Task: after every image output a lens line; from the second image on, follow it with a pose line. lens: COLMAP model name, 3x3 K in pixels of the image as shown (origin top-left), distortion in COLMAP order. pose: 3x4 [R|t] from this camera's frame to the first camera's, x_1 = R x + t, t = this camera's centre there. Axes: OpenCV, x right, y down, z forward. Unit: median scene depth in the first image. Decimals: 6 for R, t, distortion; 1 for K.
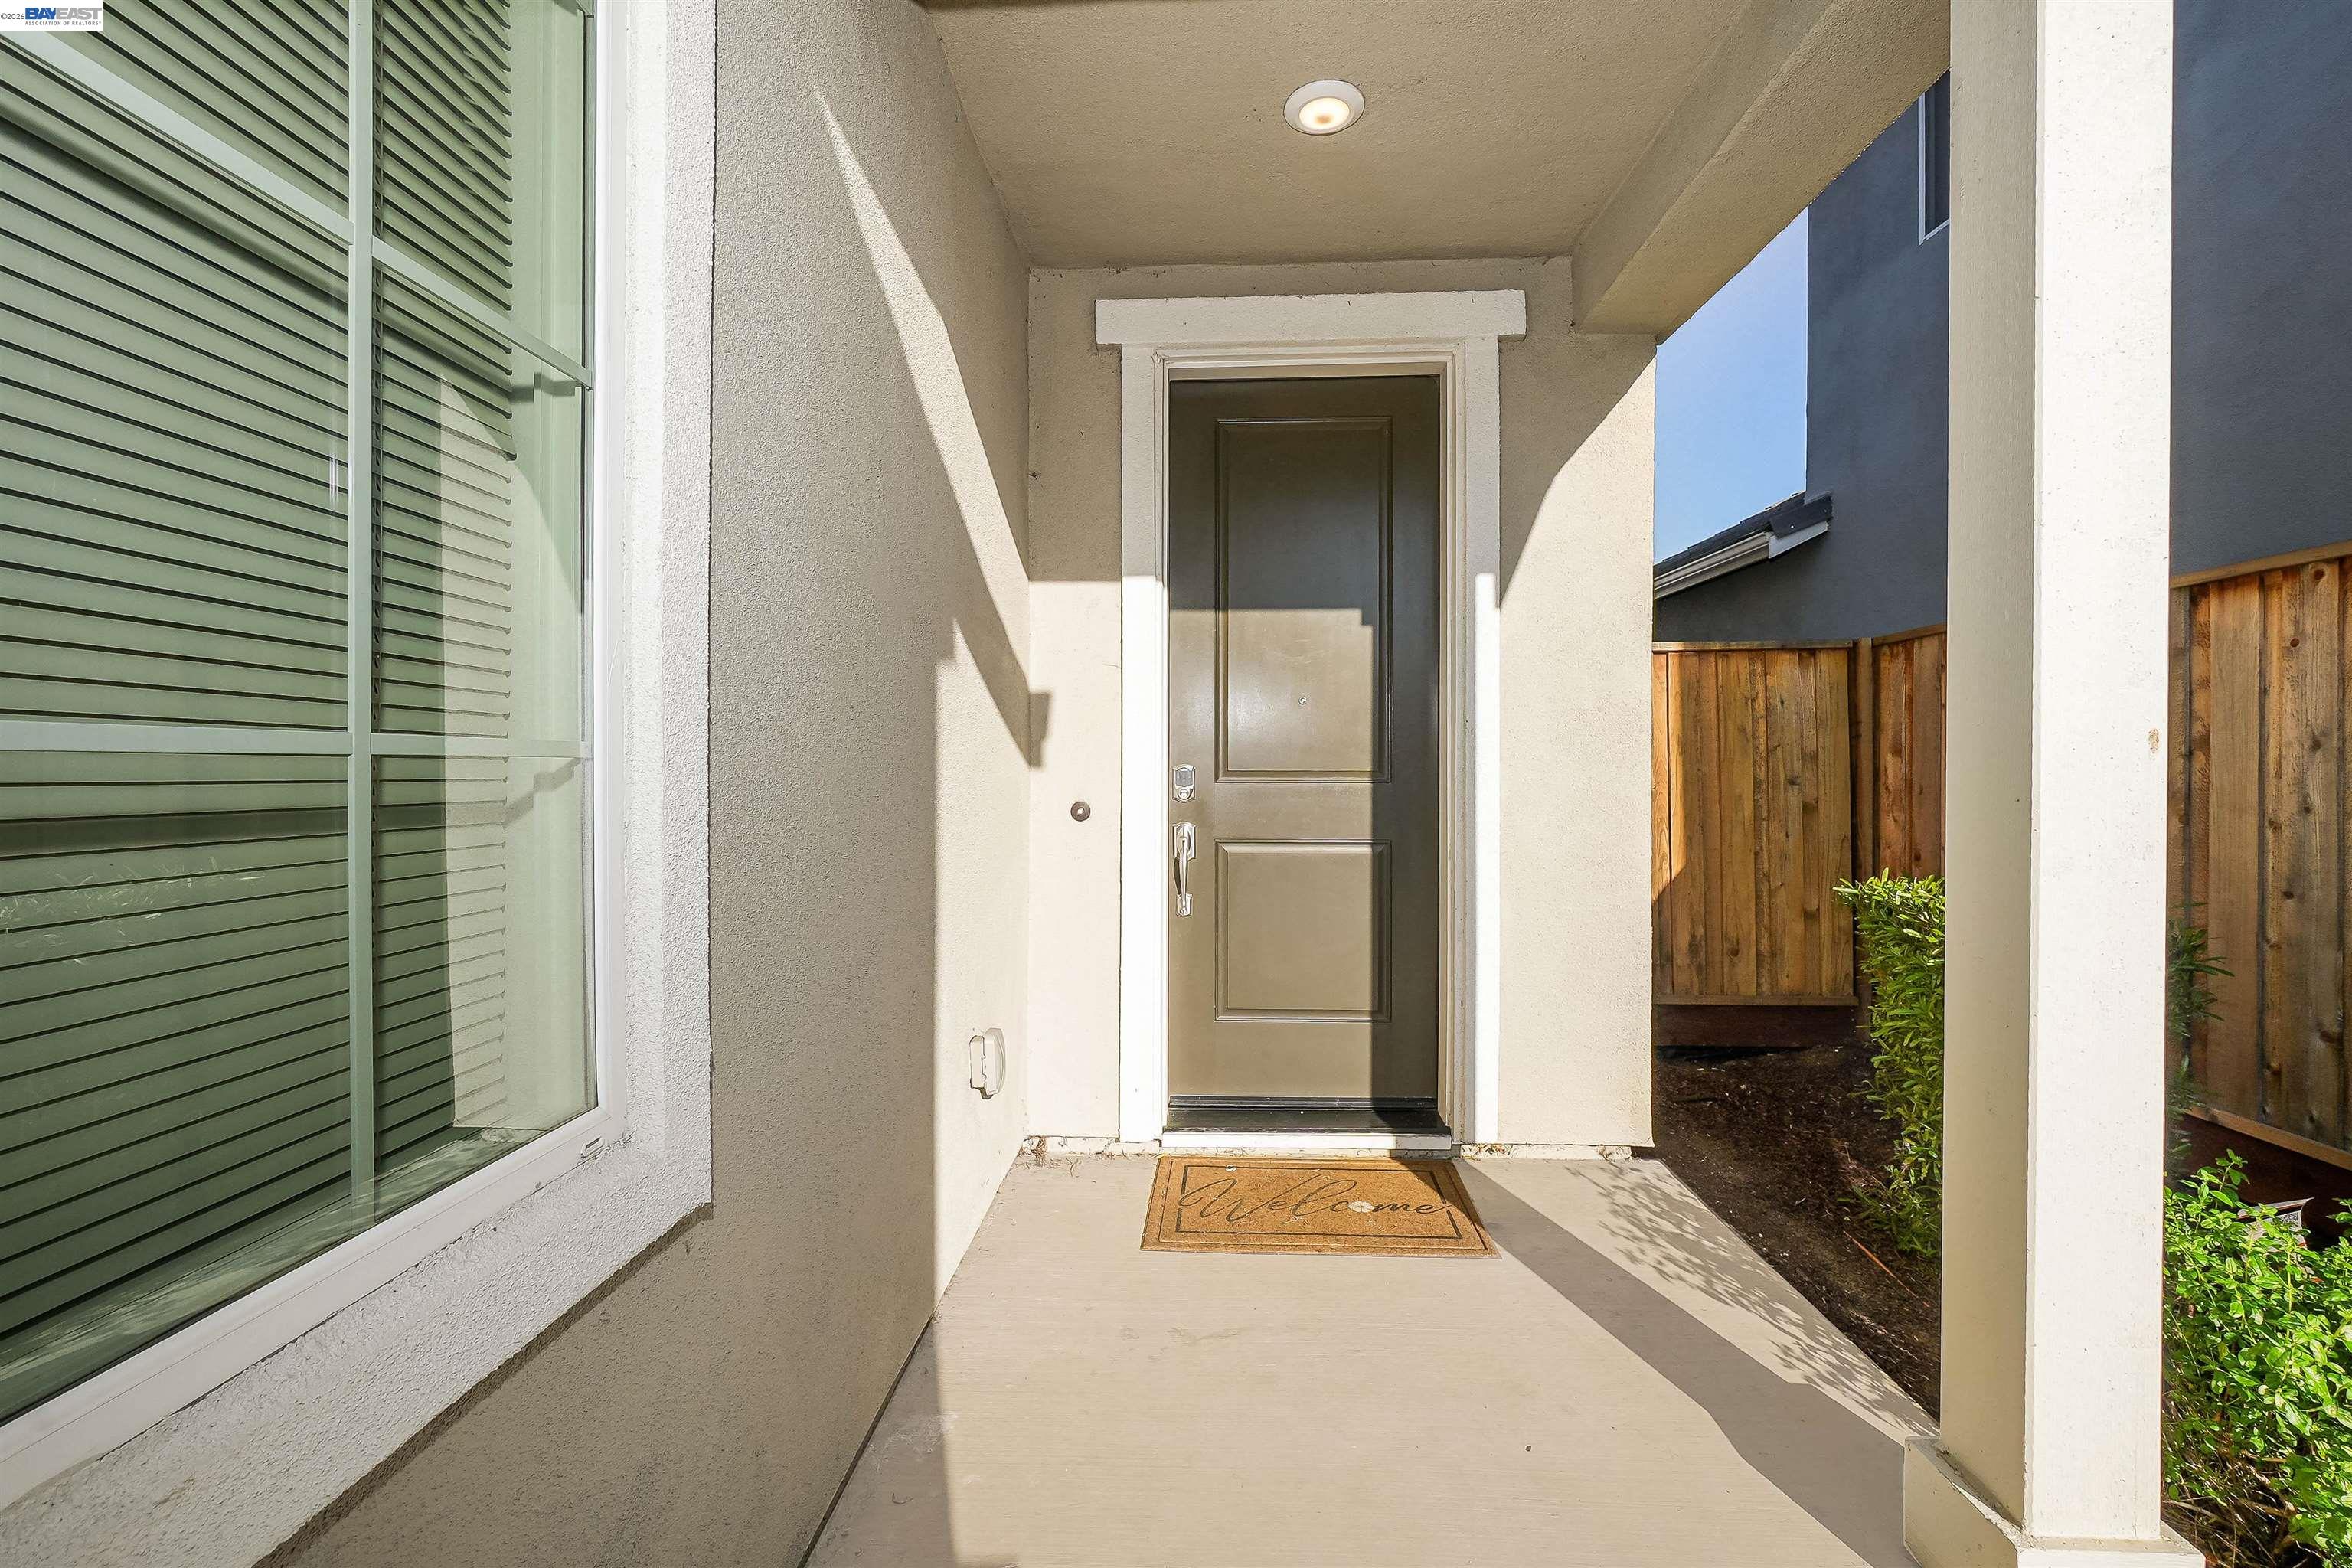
lens RADIAL K [[1009.8, 0, 1176.8], [0, 1009.8, 783.3], [0, 0, 1]] dist [-0.010352, 0.004091]
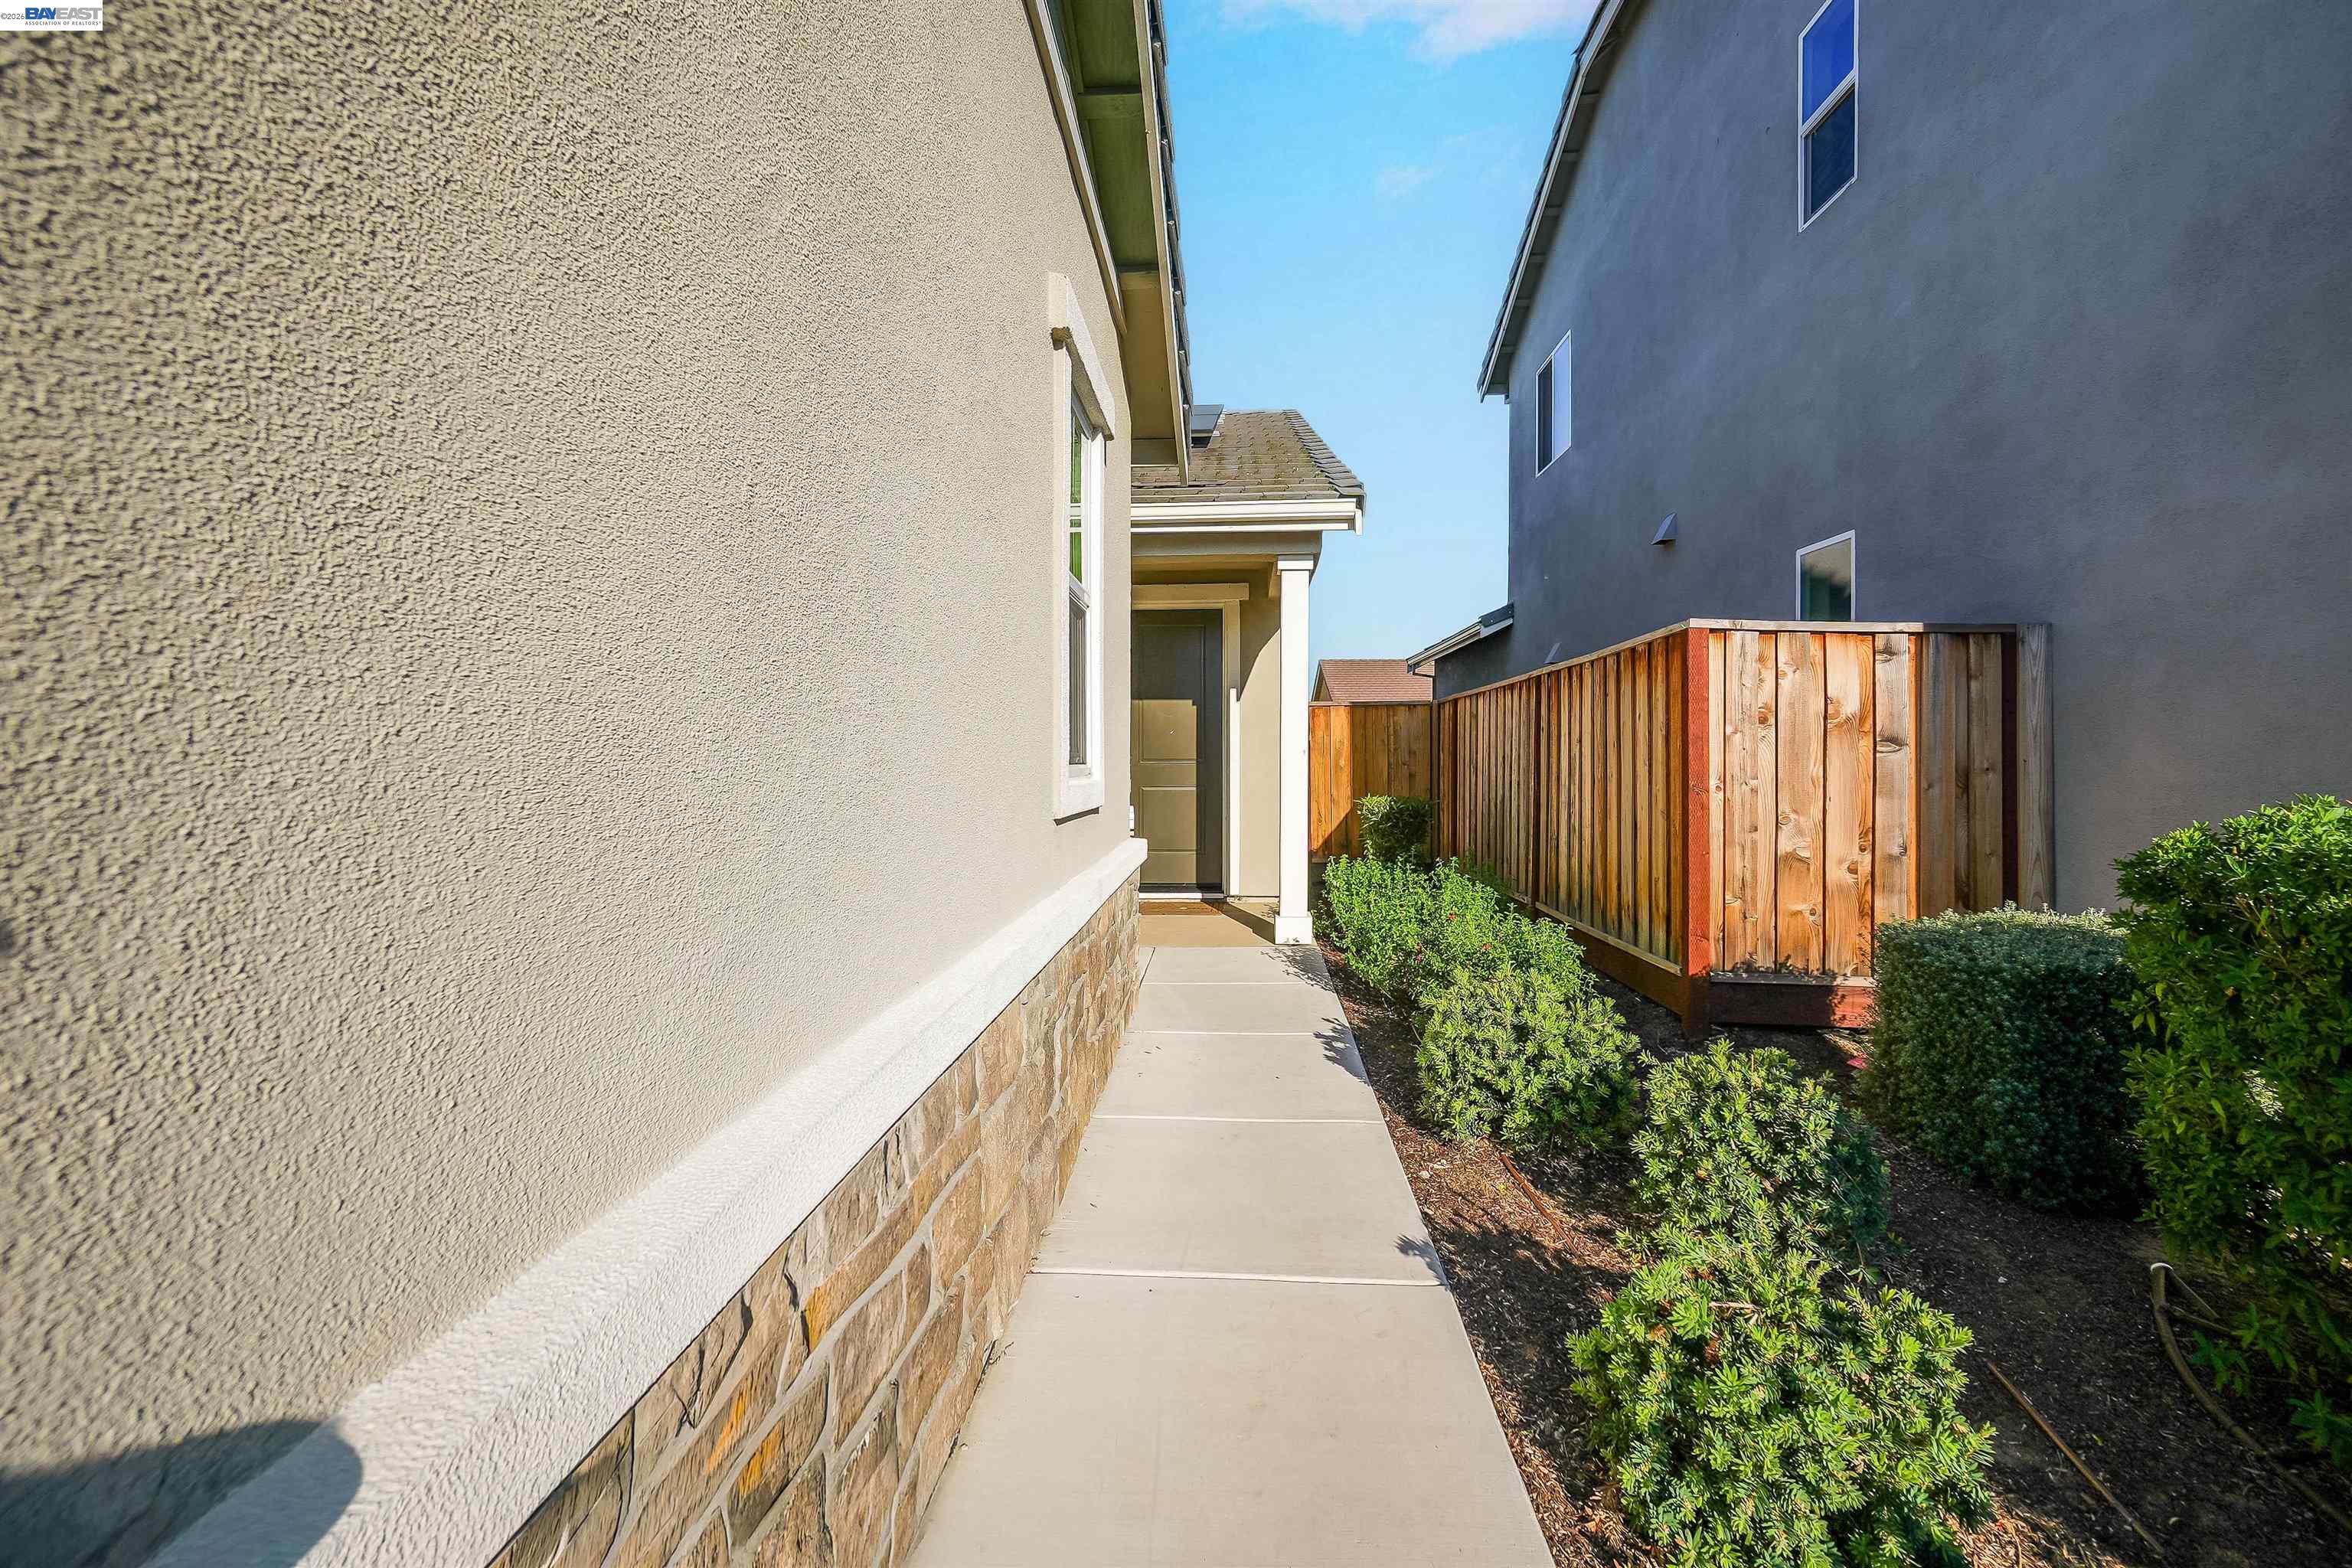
lens RADIAL K [[1009.8, 0, 1167.6], [0, 1009.8, 782.3], [0, 0, 1]] dist [-0.010352, 0.004091]
pose [[0.999884, 0.002511, -0.015025, 0.156900], [-0.002428, 0.999982, 0.005524, 0.036861], [0.015038, -0.005487, 0.999872, -1.693682]]
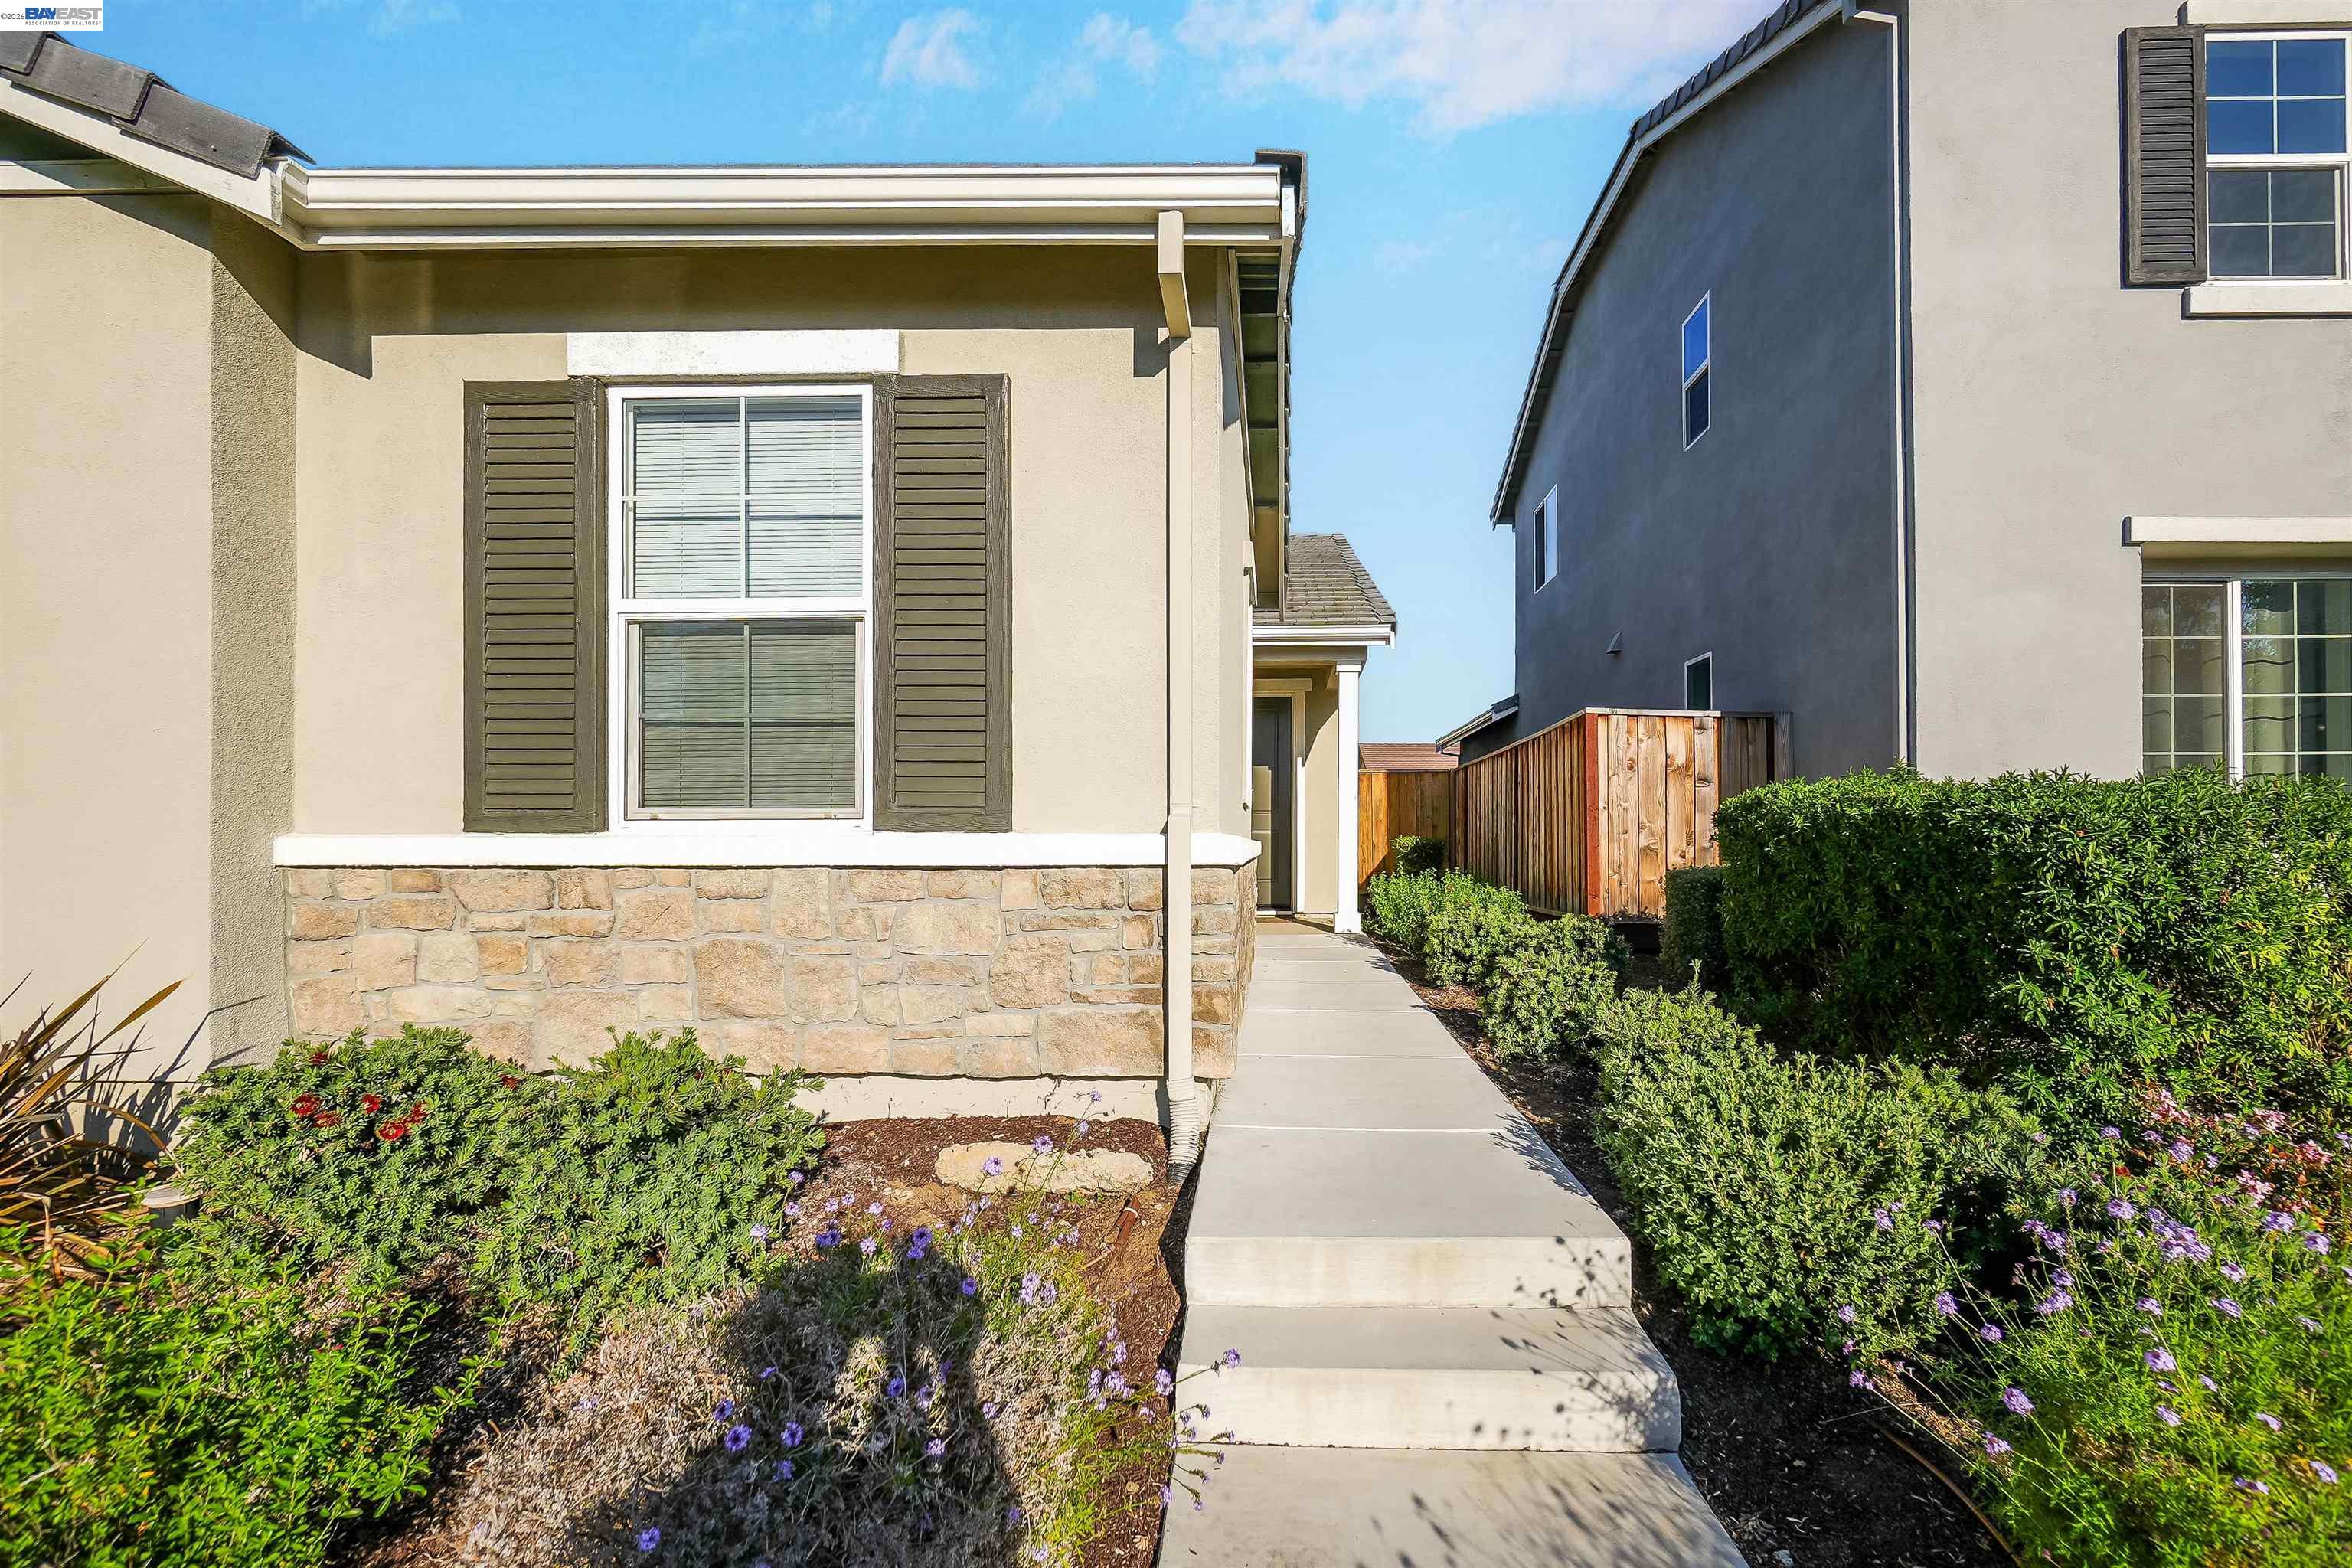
lens RADIAL K [[1009.8, 0, 1236.3], [0, 1009.8, 844.1], [0, 0, 1]] dist [-0.010352, 0.004091]
pose [[0.999866, 0.005435, 0.015440, 0.011842], [-0.005178, 0.999848, -0.016671, 0.170074], [-0.015529, 0.016589, 0.999742, -2.571787]]
